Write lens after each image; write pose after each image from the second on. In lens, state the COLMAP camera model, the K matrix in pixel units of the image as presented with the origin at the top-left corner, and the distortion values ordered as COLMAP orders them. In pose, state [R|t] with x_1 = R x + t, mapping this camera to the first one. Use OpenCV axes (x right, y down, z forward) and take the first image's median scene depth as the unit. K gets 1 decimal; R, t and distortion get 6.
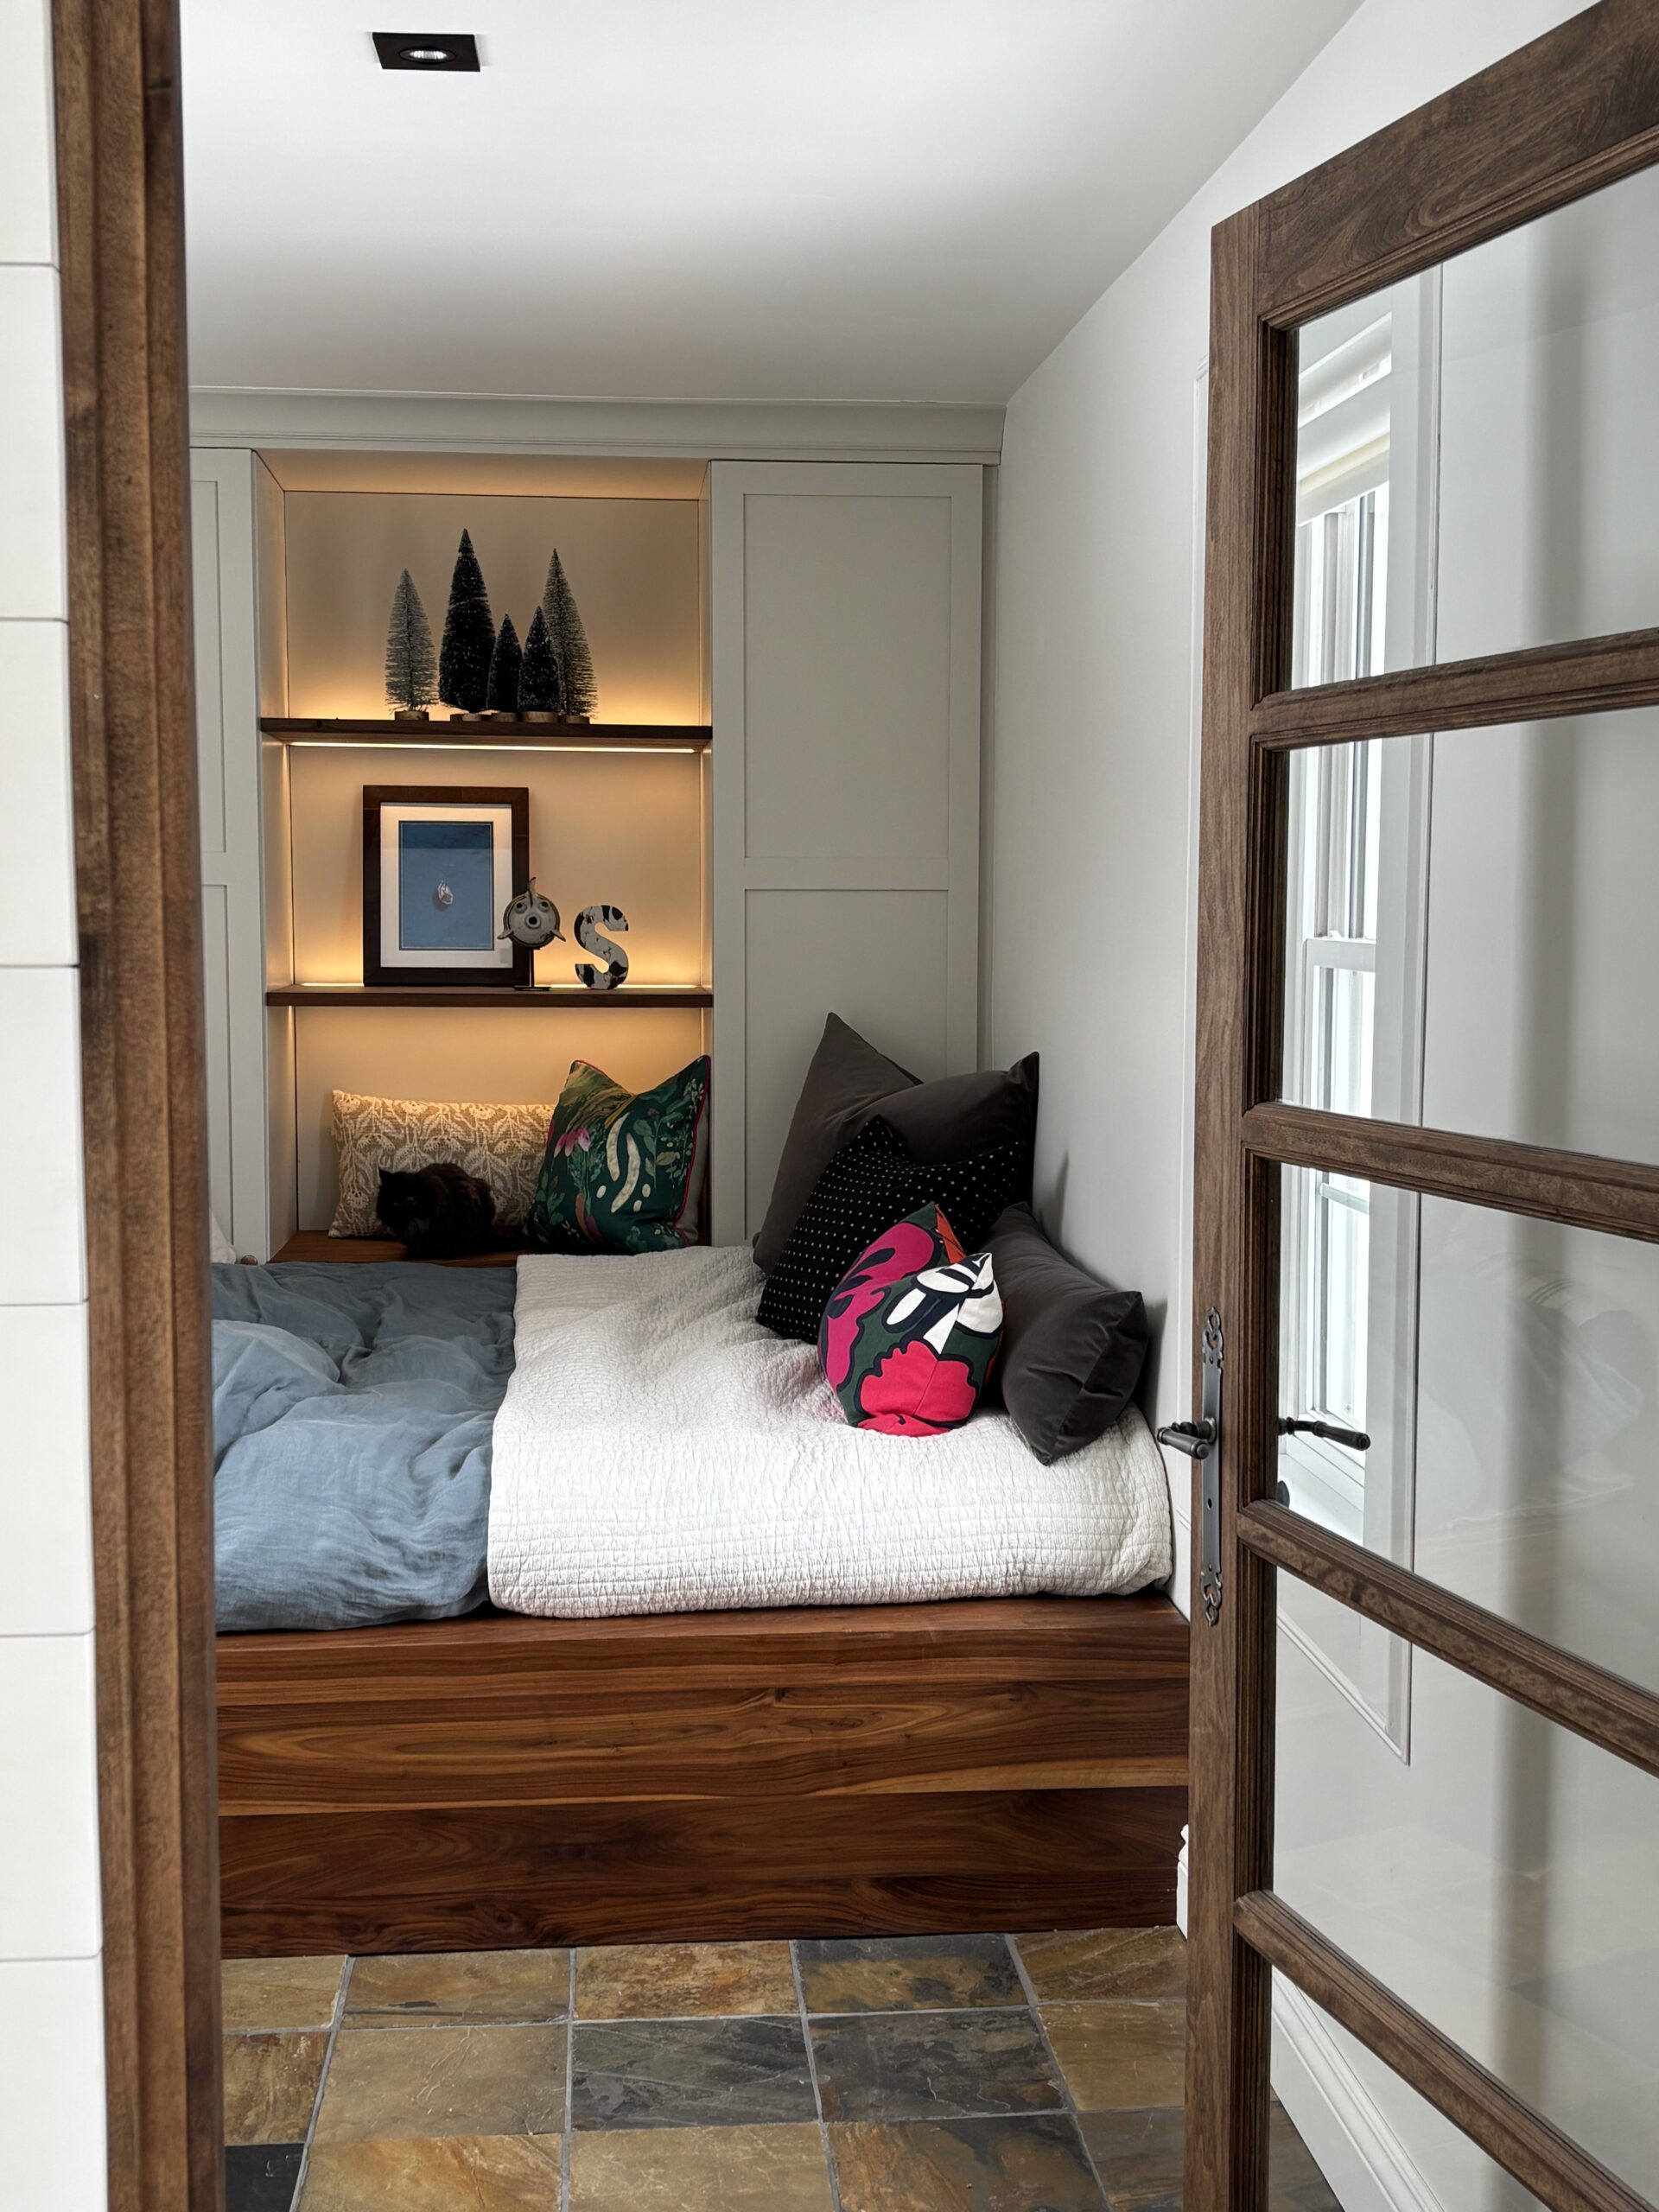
lens RADIAL K [[2385.1, 0, 829.5], [0, 2385.1, 1106.0], [0, 0, 1]] dist [0.139160, -0.368908]
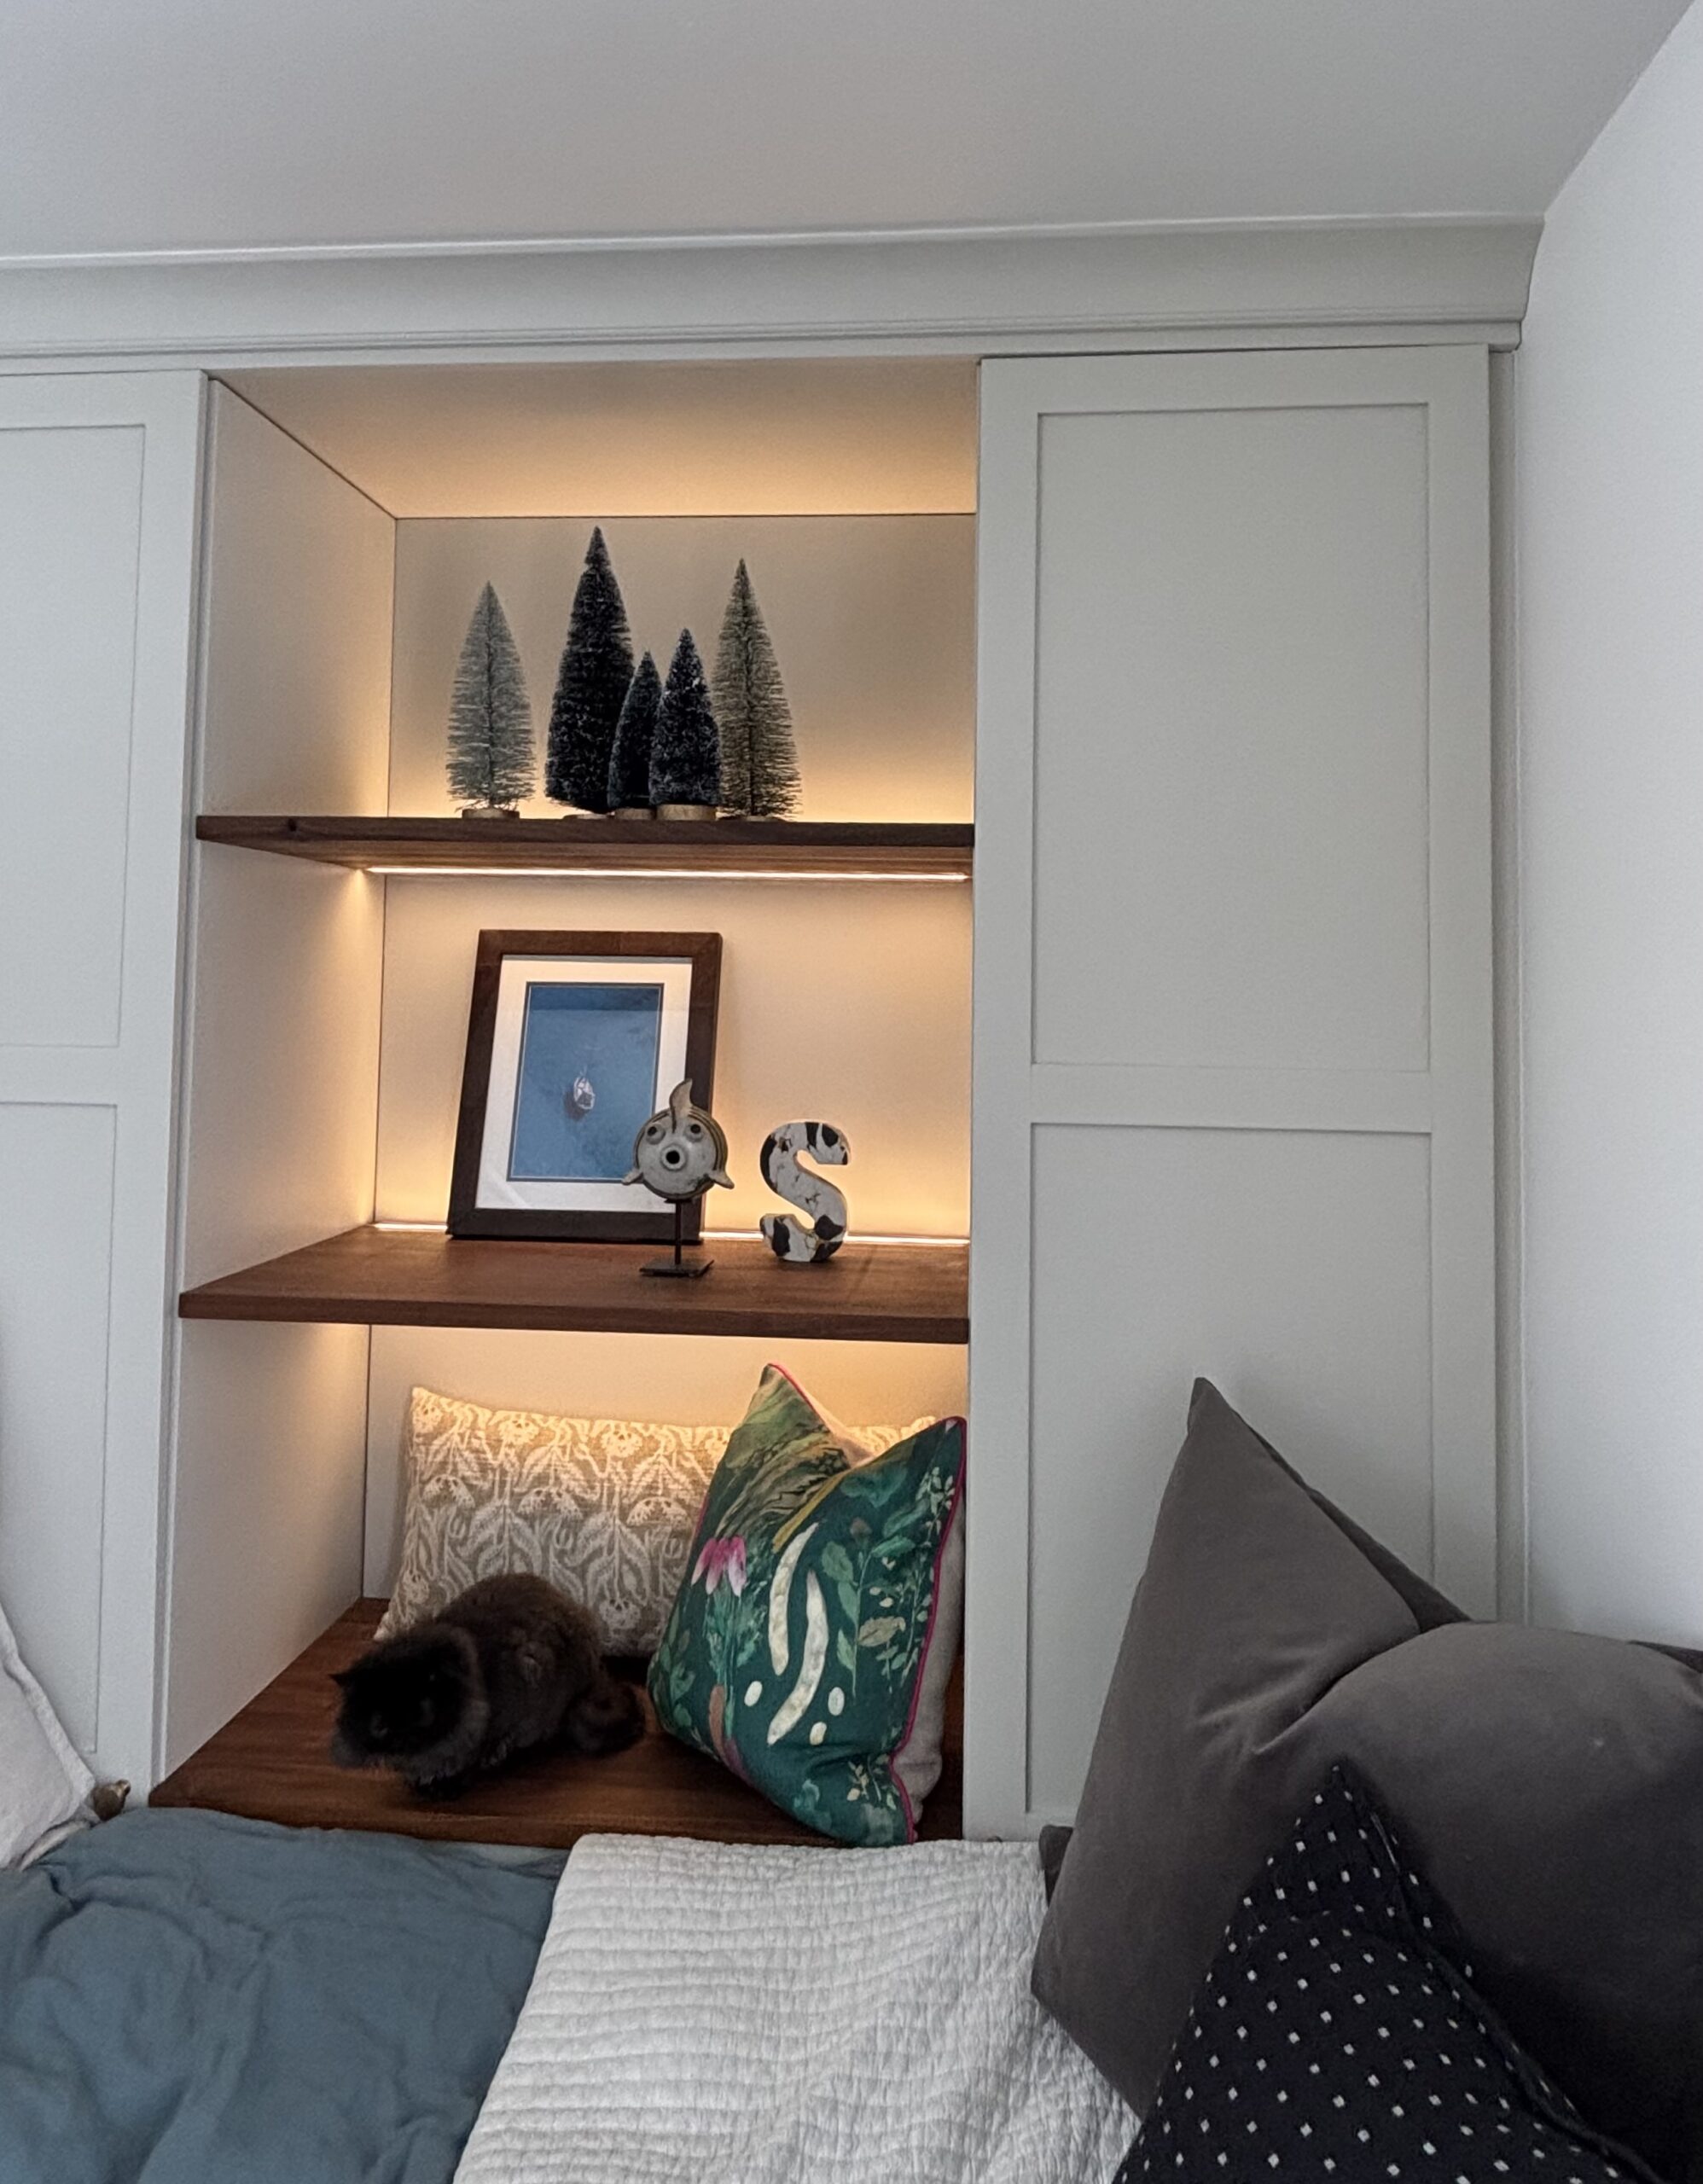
lens RADIAL K [[1370.1, 0, 892.2], [0, 1370.1, 905.3], [0, 0, 1]] dist [0.020330, -0.002239]
pose [[0.984241, 0.000216, -0.176833, -0.015191], [-0.026874, 0.988567, -0.148370, -0.118598], [0.174779, 0.150784, 0.972994, 0.884850]]
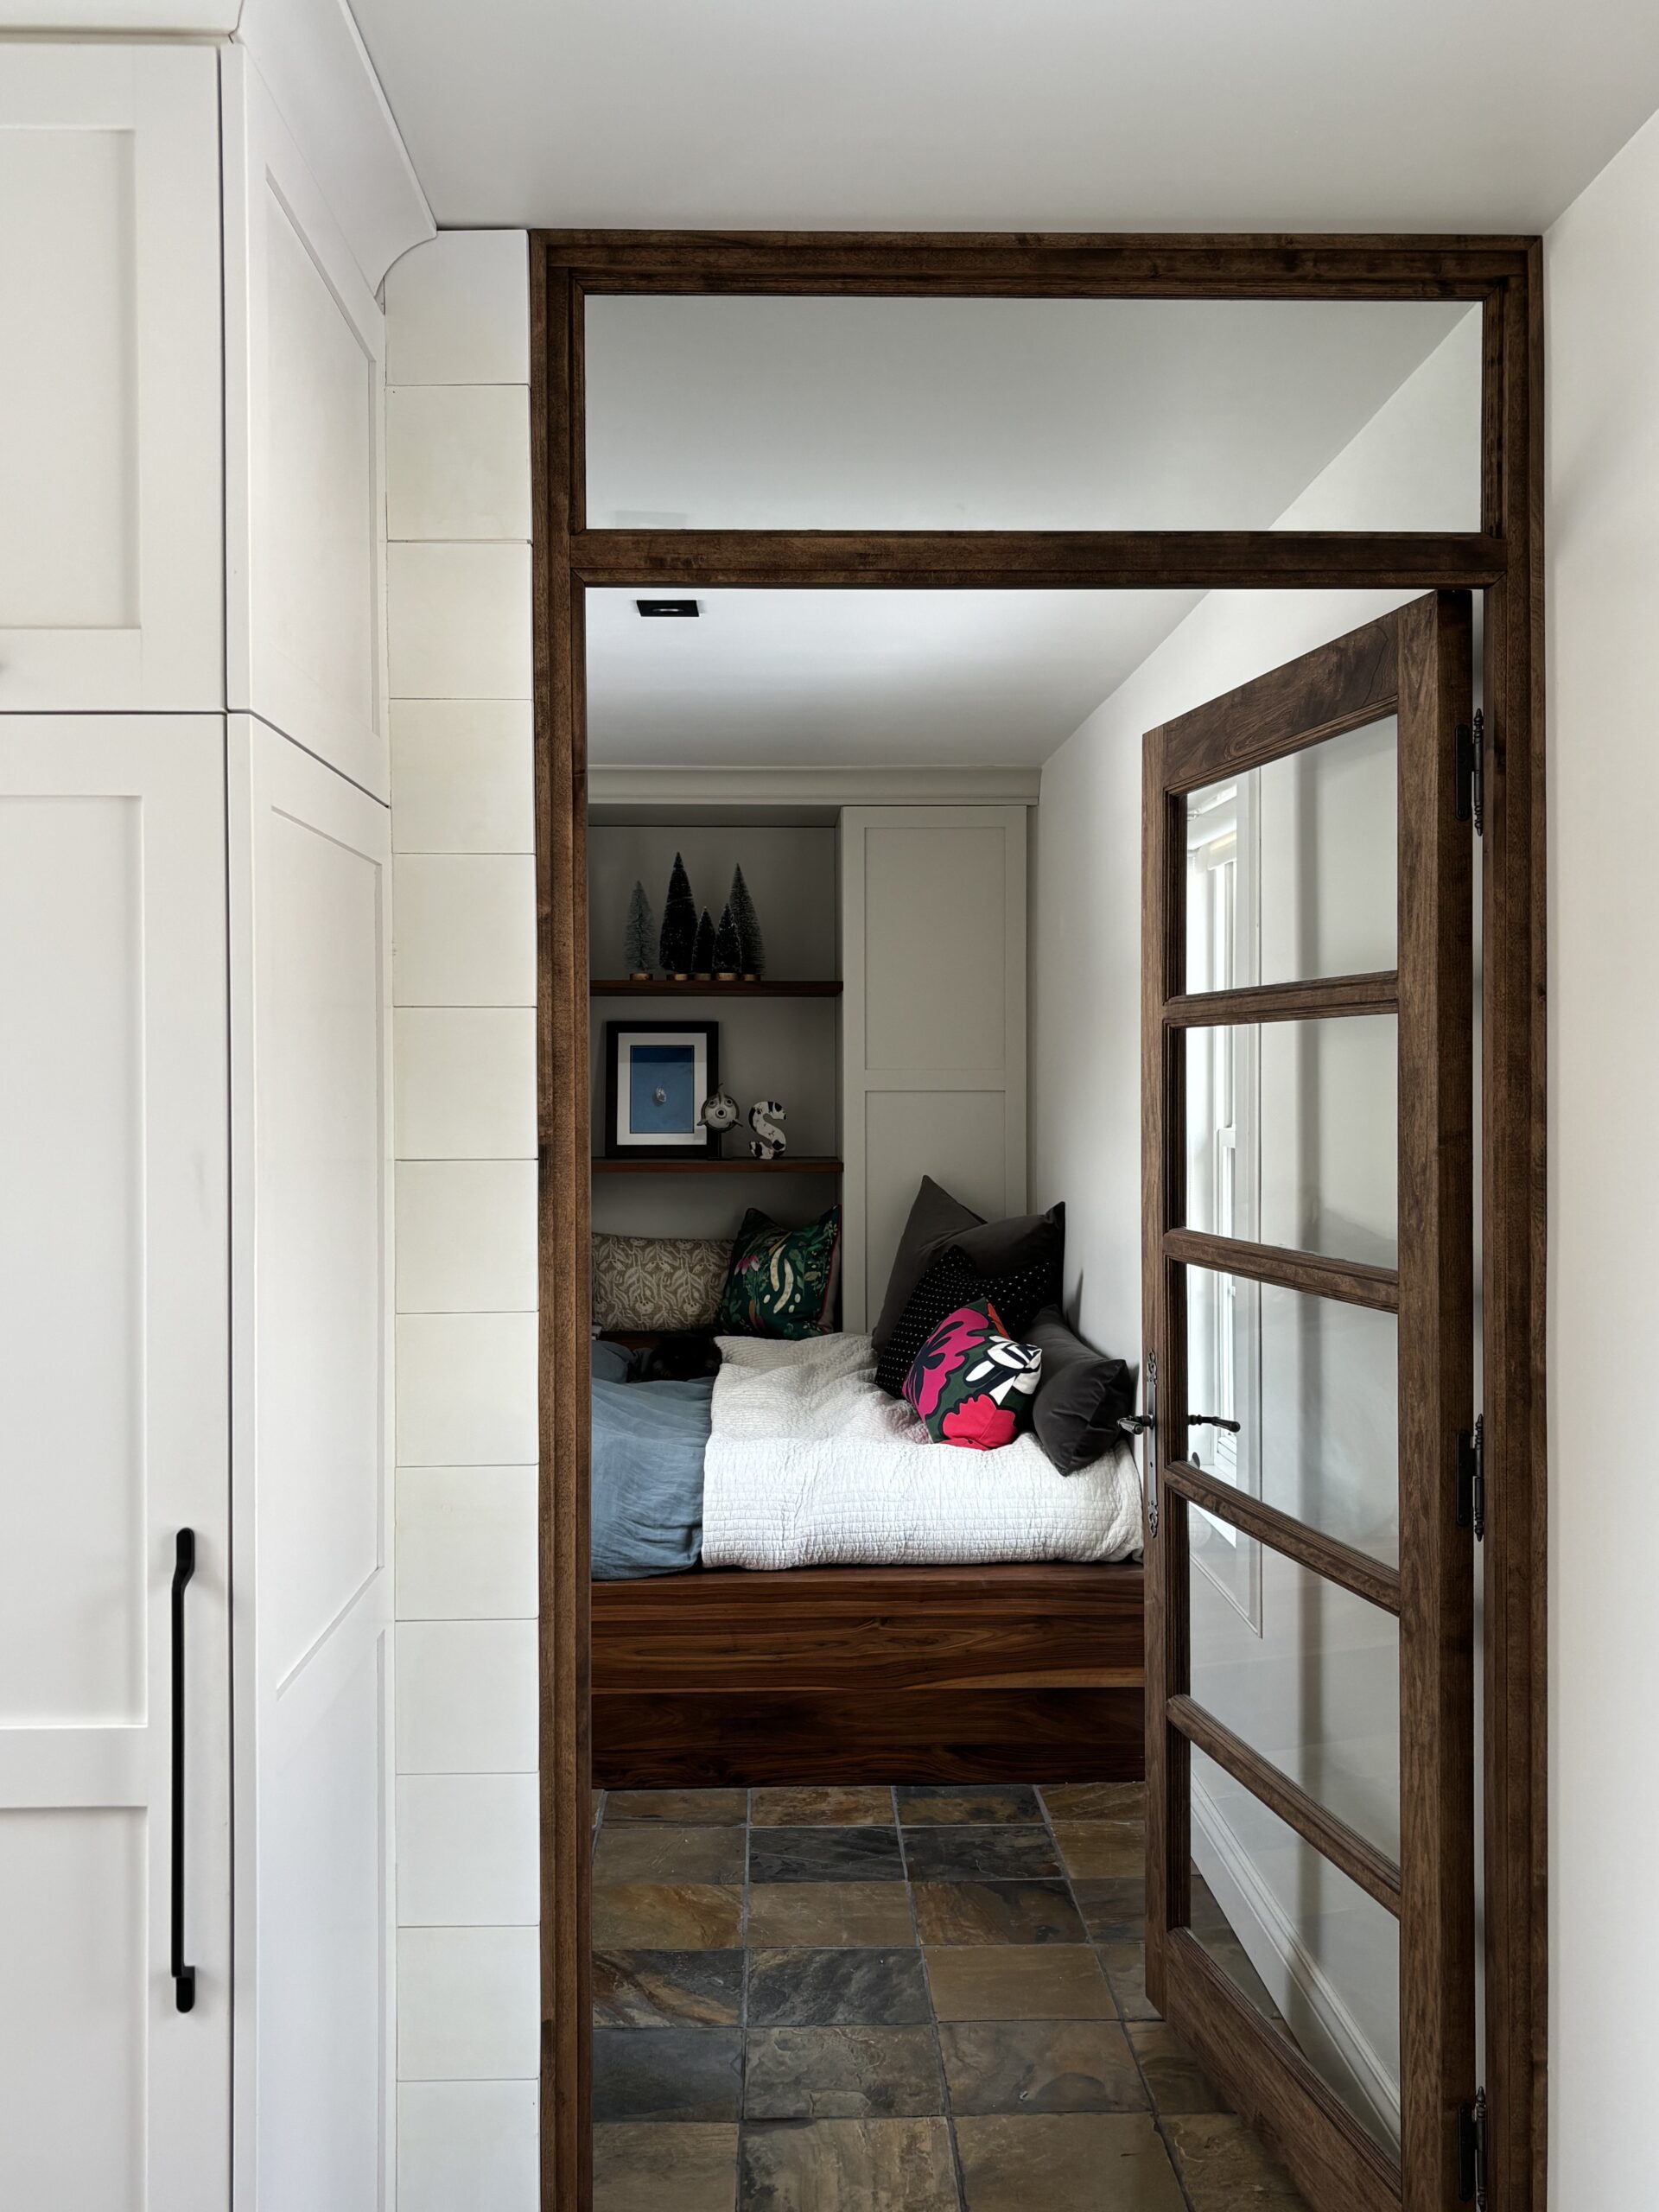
lens RADIAL K [[2110.2, 0, 828.5], [0, 2110.2, 1062.5], [0, 0, 1]] dist [0.010539, 0.002176]
pose [[0.997902, -0.005847, -0.064478, 0.033068], [-0.000040, 0.995857, -0.090928, 0.012173], [0.064742, 0.090740, 0.993768, -0.371590]]
